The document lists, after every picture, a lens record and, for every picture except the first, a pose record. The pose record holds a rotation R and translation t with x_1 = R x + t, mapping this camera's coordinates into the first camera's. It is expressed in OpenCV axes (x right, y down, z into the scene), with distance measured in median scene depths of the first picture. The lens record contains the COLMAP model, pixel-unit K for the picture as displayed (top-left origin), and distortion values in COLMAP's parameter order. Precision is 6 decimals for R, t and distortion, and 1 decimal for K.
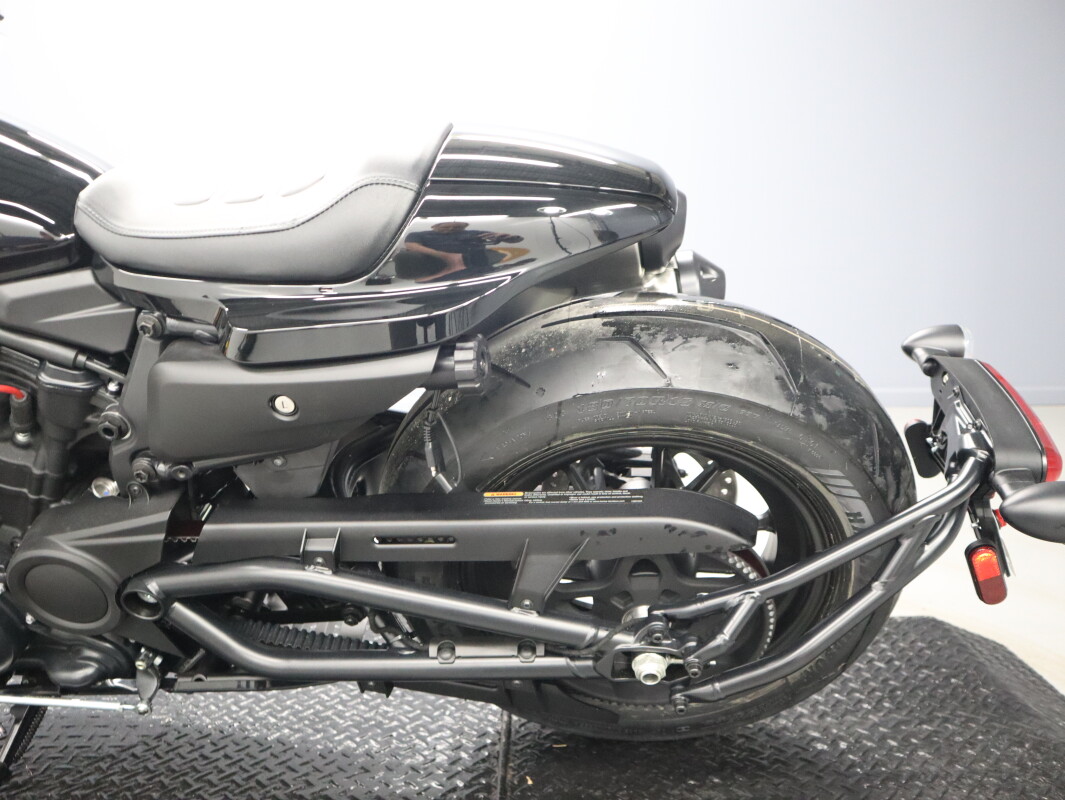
lens RADIAL K [[825.4, 0, 532.4], [0, 825.4, 403.7], [0, 0, 1]] dist [-0.105349, 0.059988]
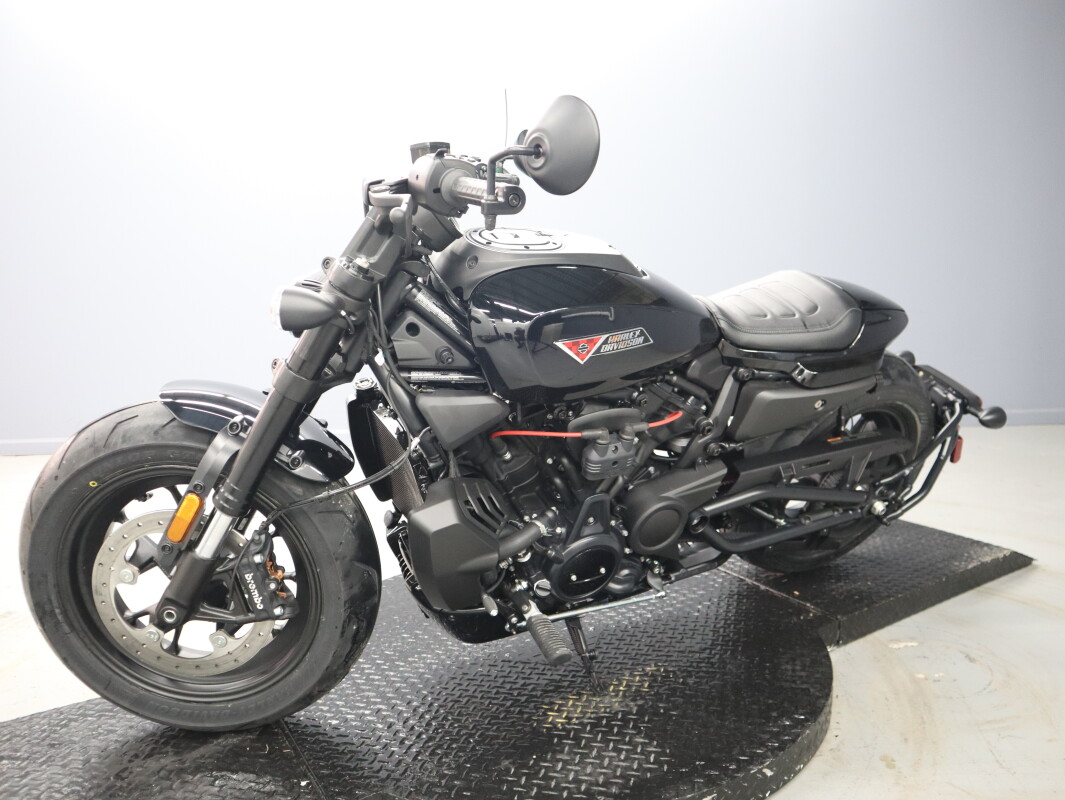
lens RADIAL K [[850.9, 0, 540.4], [0, 850.9, 419.7], [0, 0, 1]] dist [-0.095855, -0.000102]
pose [[0.842410, -0.100508, 0.529381, -1.897071], [0.108021, 0.994006, 0.016826, -0.068476], [-0.527899, 0.043010, 0.848217, -0.510980]]
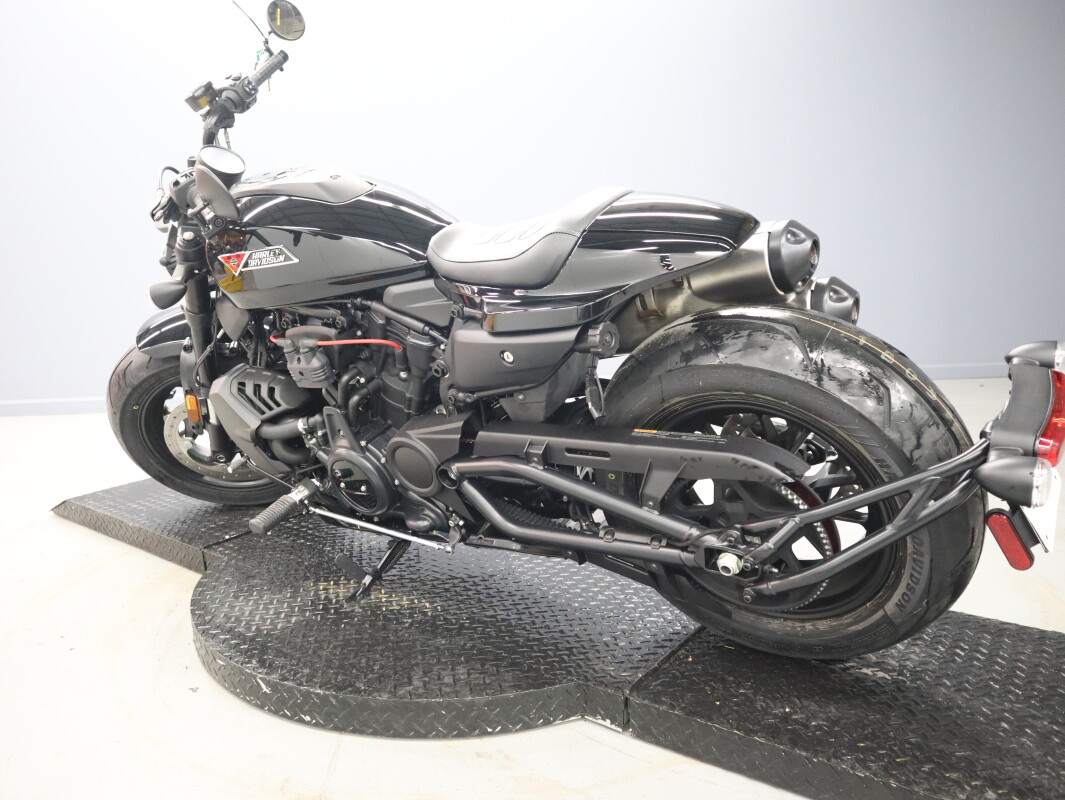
lens RADIAL K [[825.4, 0, 529.5], [0, 825.4, 395.8], [0, 0, 1]] dist [-0.105349, 0.059988]
pose [[0.849636, 0.082367, -0.520897, 0.568275], [-0.106603, 0.994162, -0.016678, 0.093165], [0.516482, 0.069700, 0.853456, -0.413550]]
